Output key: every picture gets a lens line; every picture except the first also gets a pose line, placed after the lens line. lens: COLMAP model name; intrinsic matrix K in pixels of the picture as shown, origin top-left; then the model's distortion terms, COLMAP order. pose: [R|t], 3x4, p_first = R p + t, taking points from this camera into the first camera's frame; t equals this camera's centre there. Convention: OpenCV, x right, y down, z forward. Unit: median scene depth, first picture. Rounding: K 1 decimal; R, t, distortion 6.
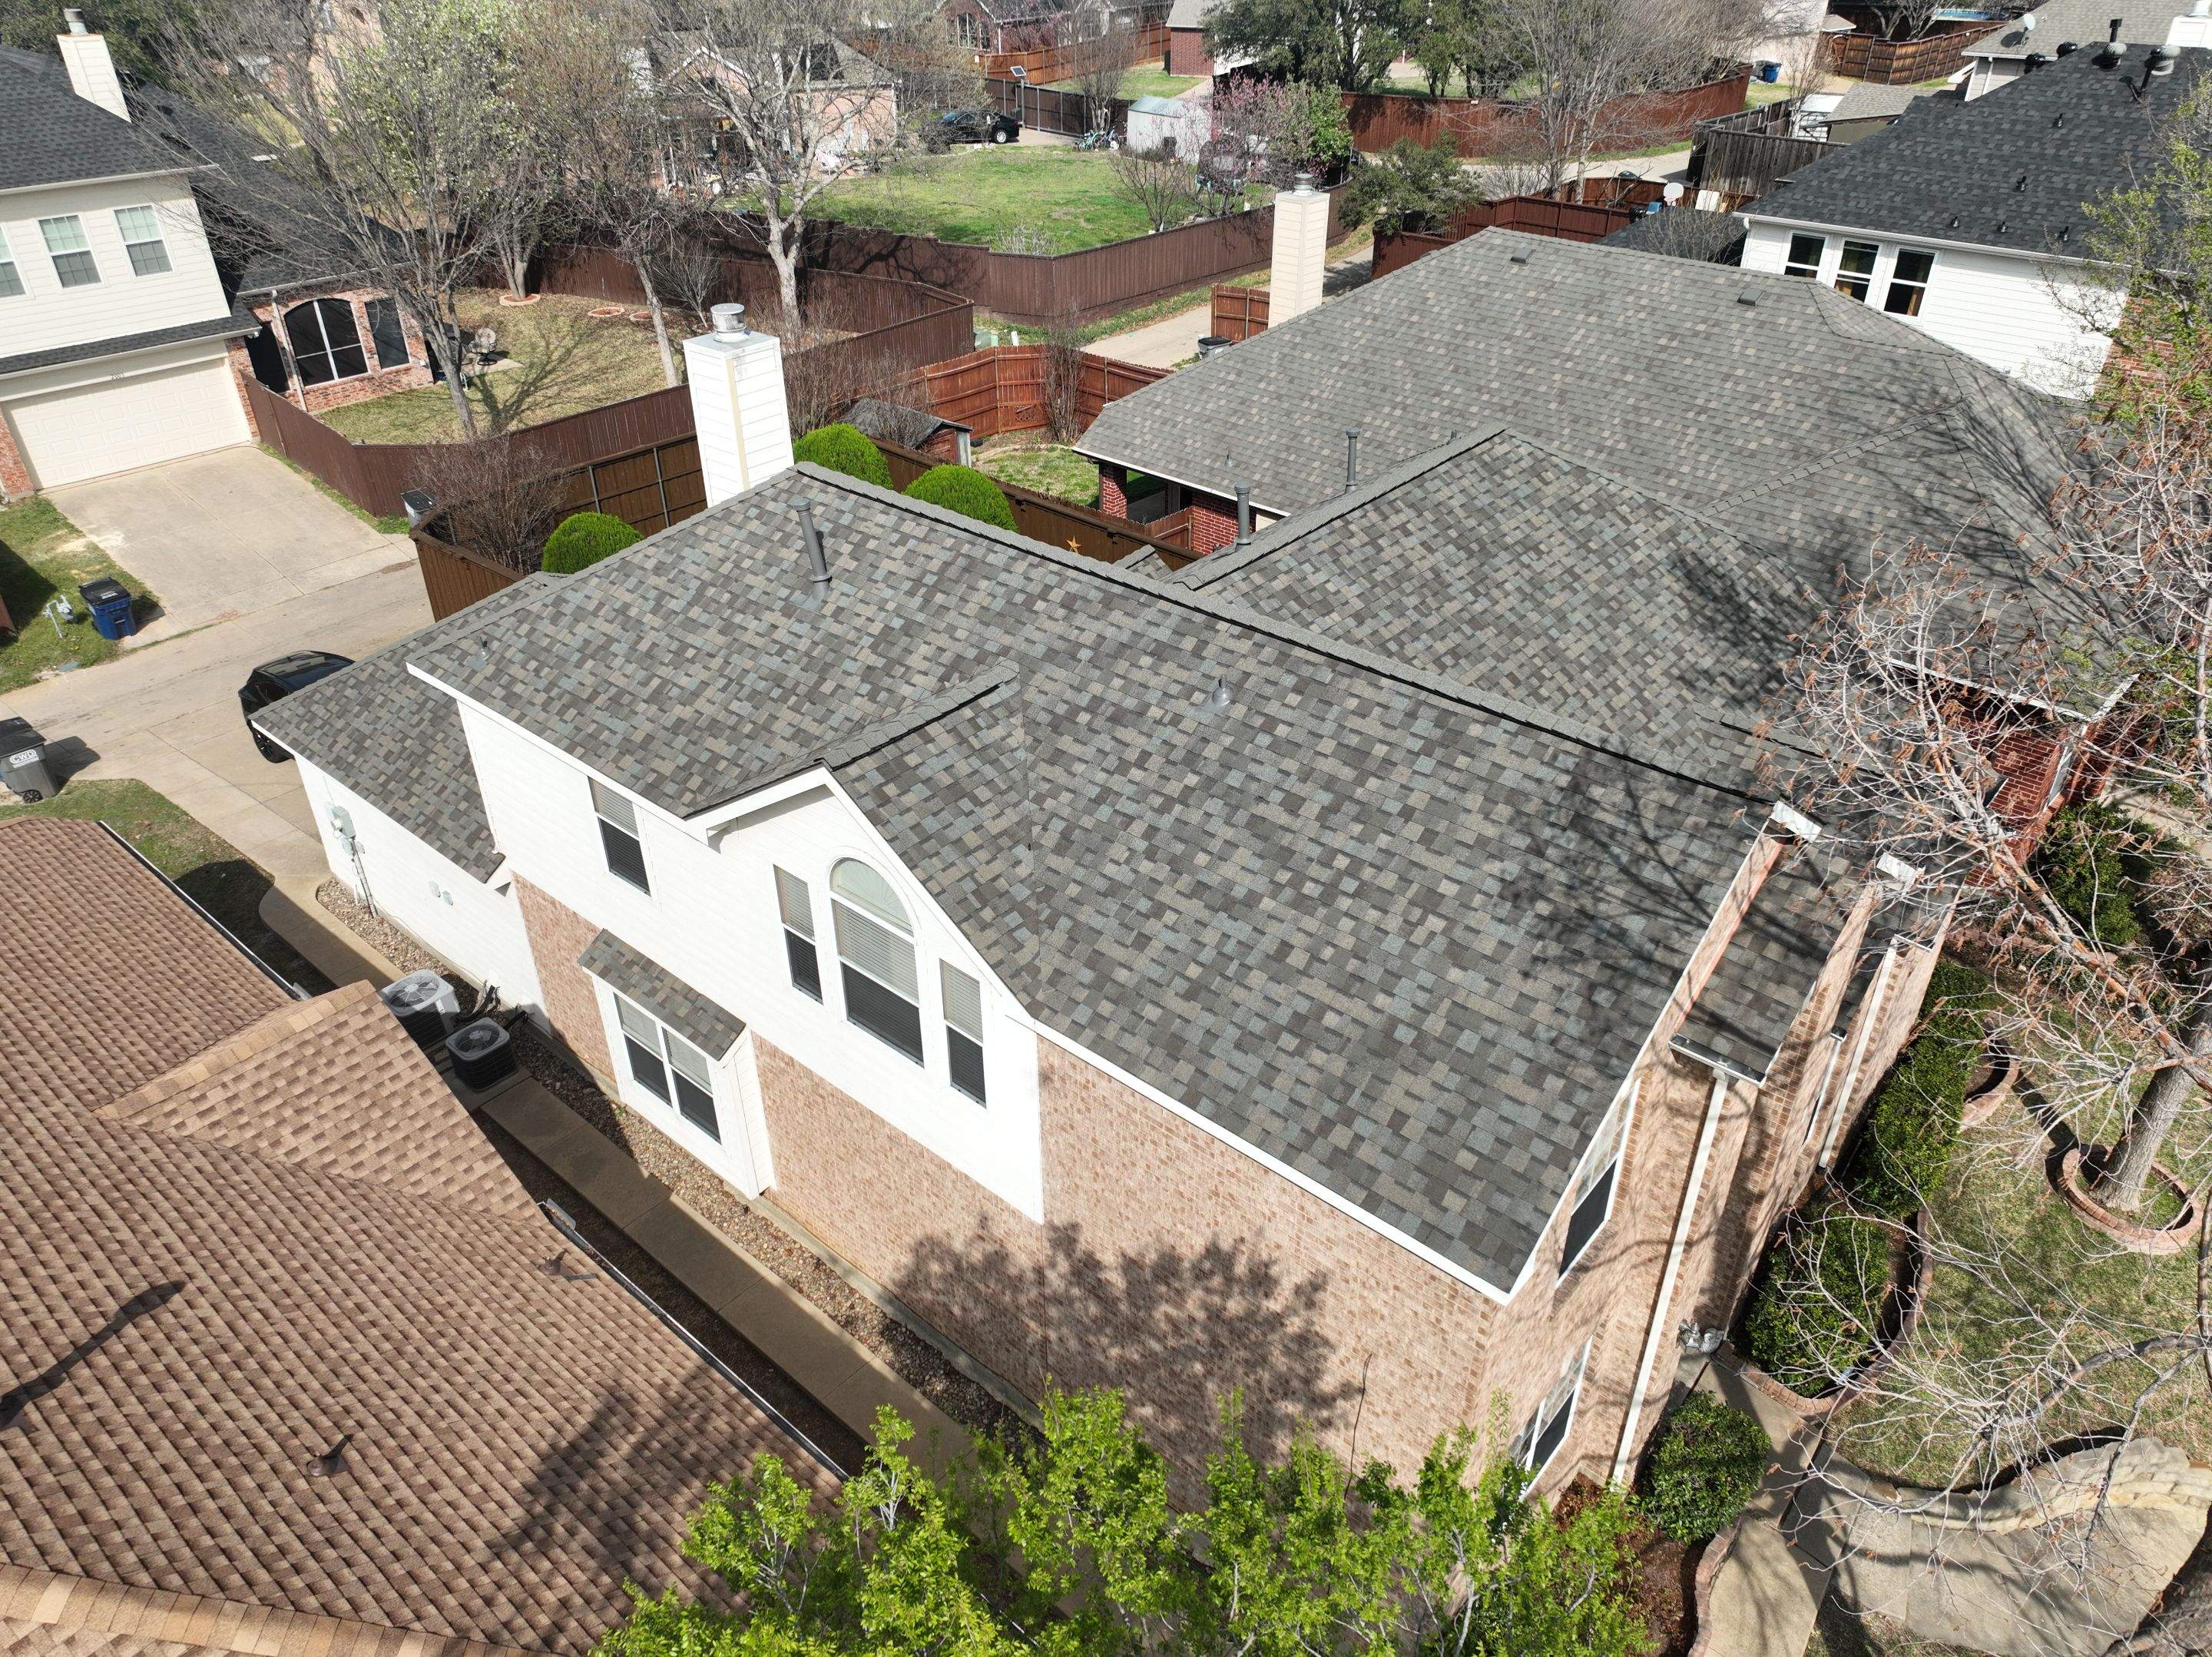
lens RADIAL K [[1551.0, 0, 1103.9], [0, 1551.0, 826.9], [0, 0, 1]] dist [0.001664, 0.016747]
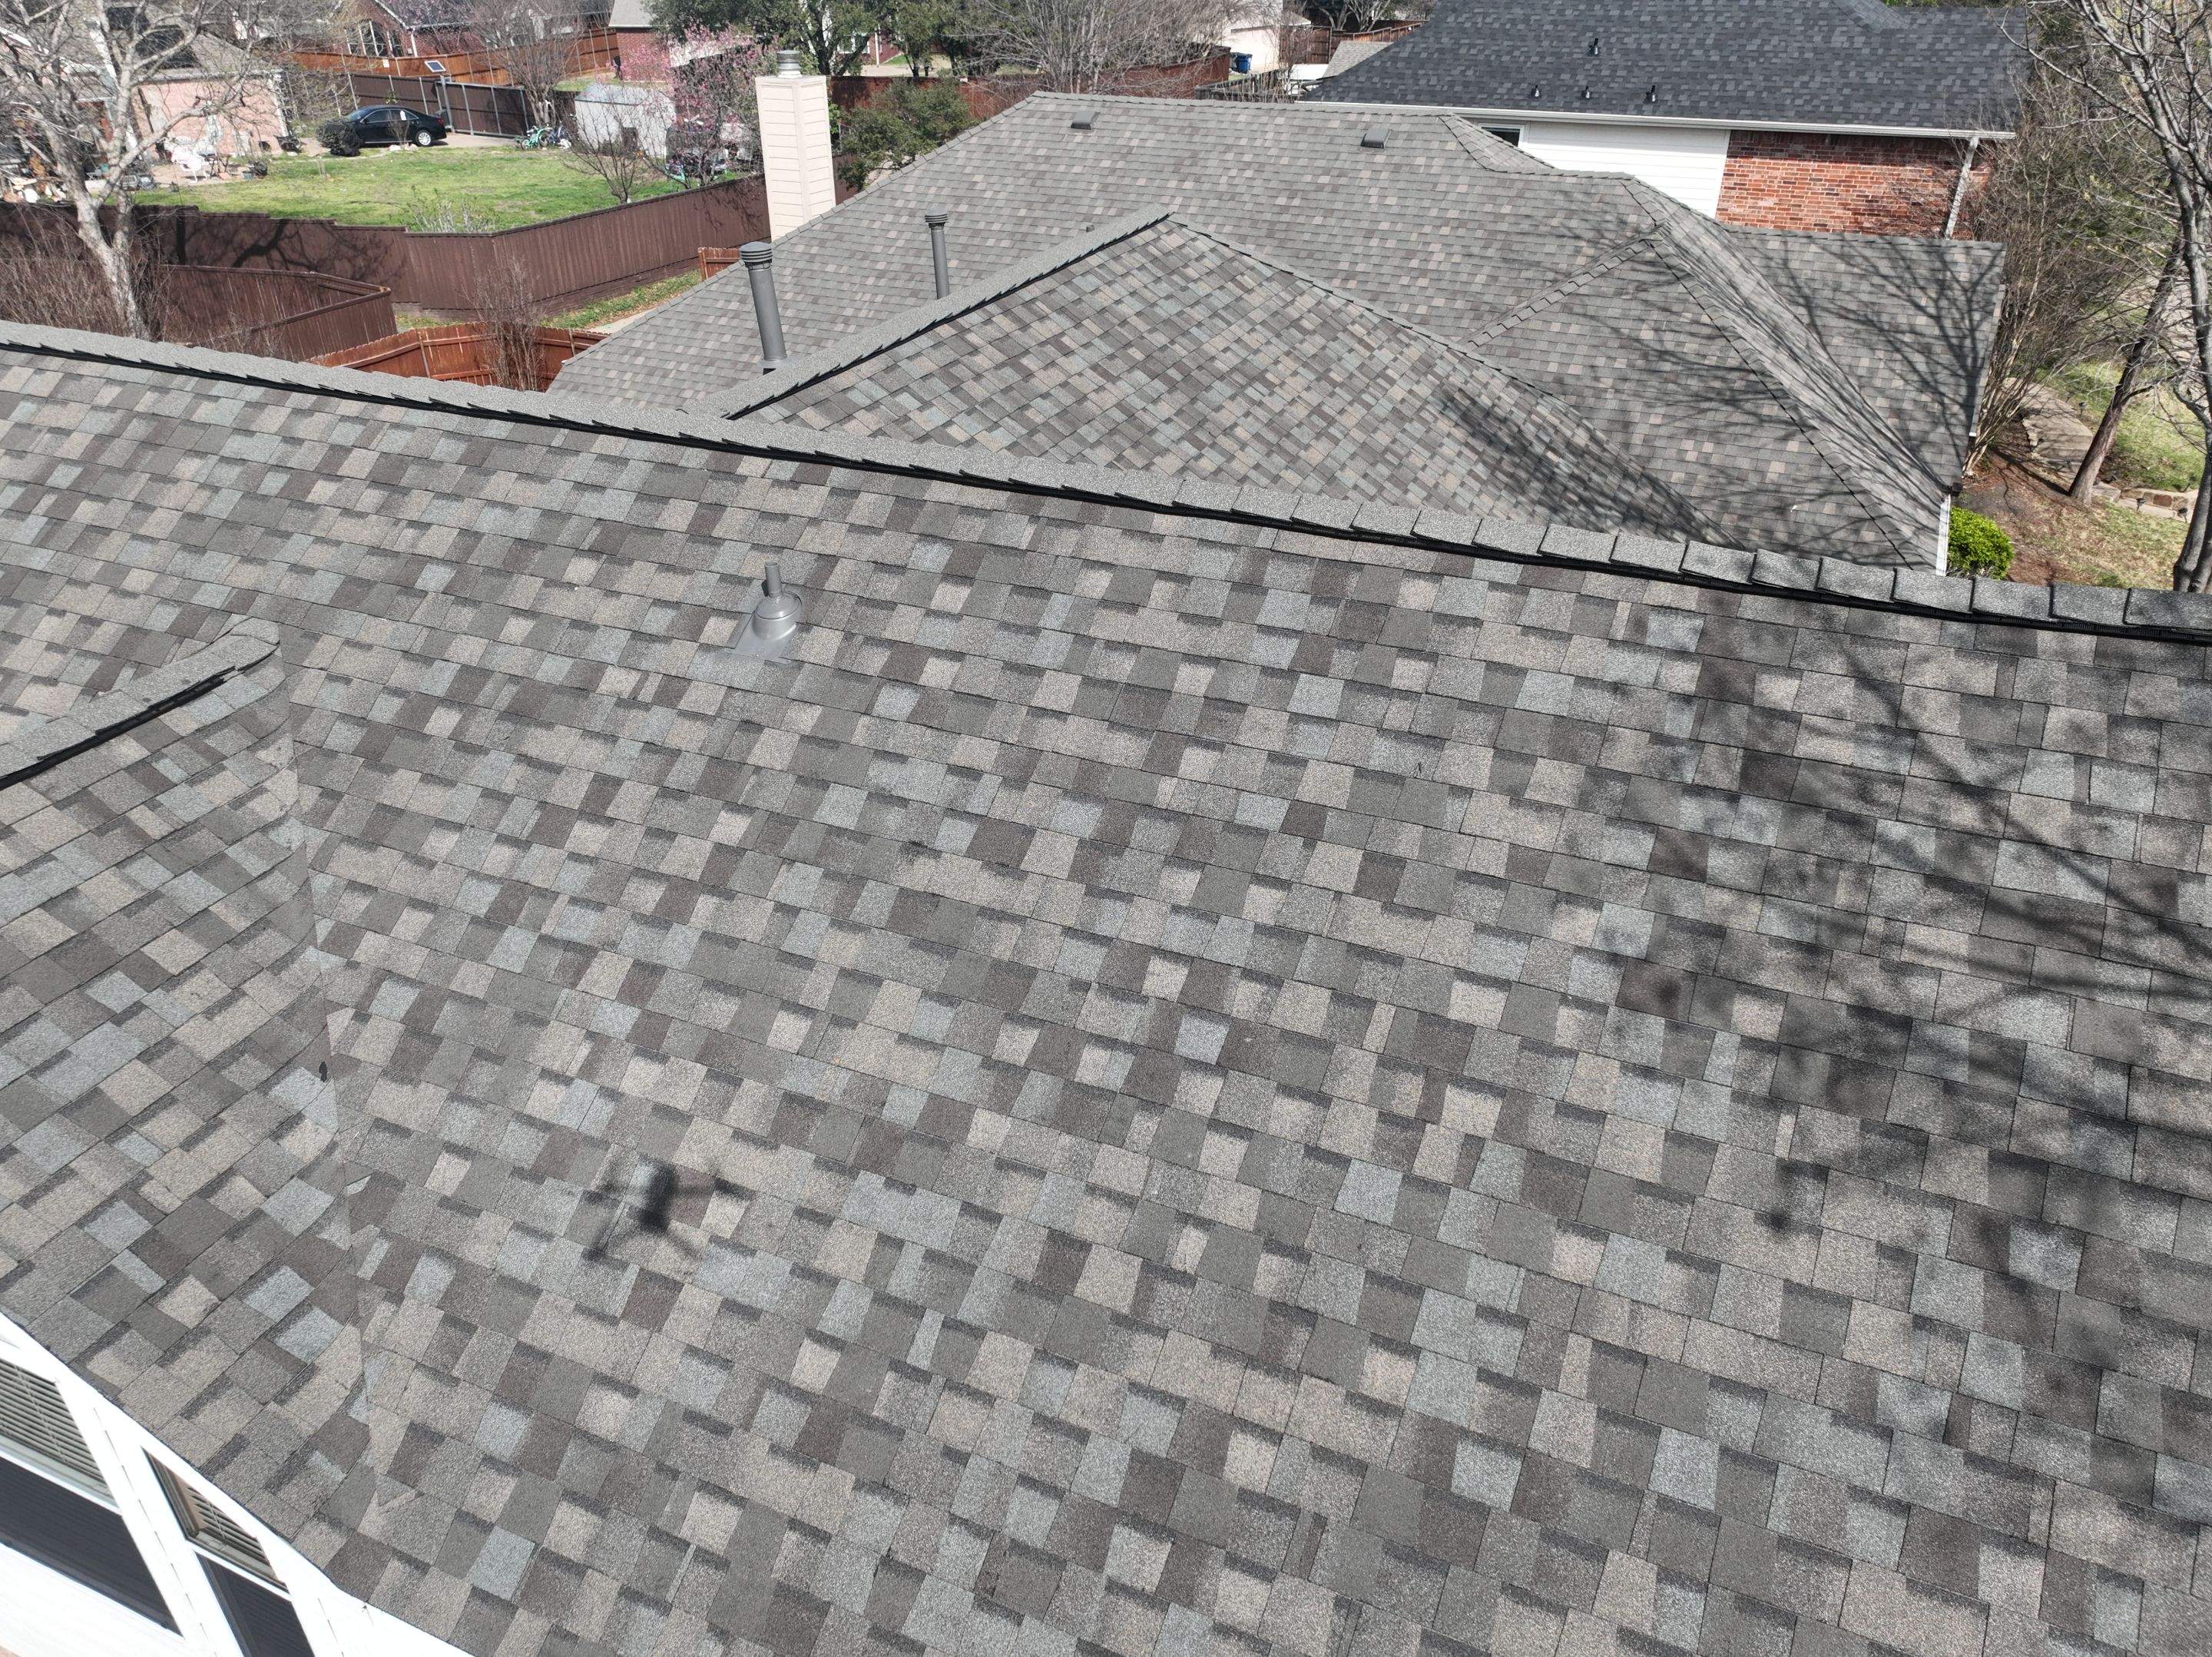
lens RADIAL K [[1551.0, 0, 1101.1], [0, 1551.0, 822.9], [0, 0, 1]] dist [0.001664, 0.016747]
pose [[0.953289, -0.152874, 0.260517, 0.042203], [0.162638, 0.986553, -0.016210, -0.009664], [-0.254536, 0.057823, 0.965333, 0.574596]]
